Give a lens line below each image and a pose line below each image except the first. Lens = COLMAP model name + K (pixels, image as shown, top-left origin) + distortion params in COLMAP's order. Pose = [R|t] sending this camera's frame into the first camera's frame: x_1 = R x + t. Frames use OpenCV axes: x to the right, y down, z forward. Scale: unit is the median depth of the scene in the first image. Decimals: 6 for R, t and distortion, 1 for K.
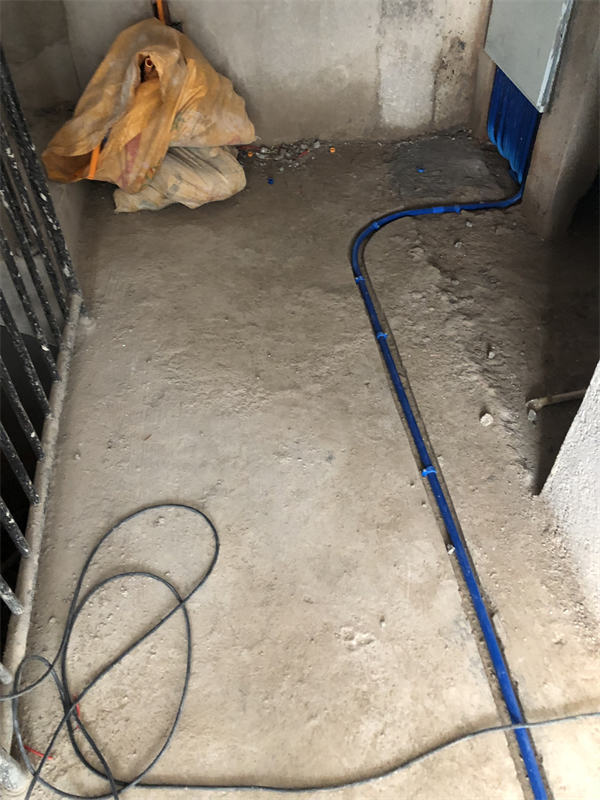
lens RADIAL K [[660.8, 0, 301.2], [0, 660.8, 400.3], [0, 0, 1]] dist [0.008960, -0.002734]
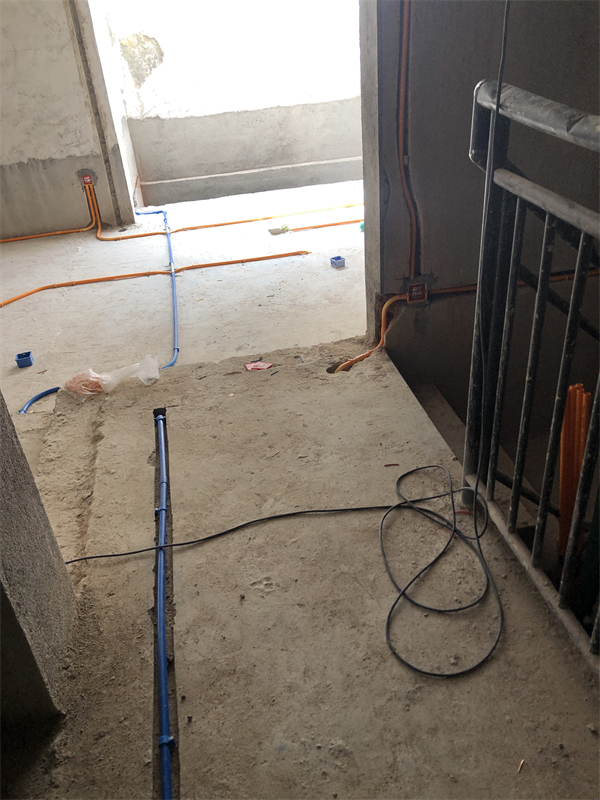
lens RADIAL K [[660.8, 0, 300.2], [0, 660.8, 399.6], [0, 0, 1]] dist [0.008960, -0.002734]
pose [[-0.995128, 0.098536, 0.003233, -0.028381], [0.023810, 0.208380, 0.977758, -0.917199], [0.095671, 0.973072, -0.209711, 0.851425]]
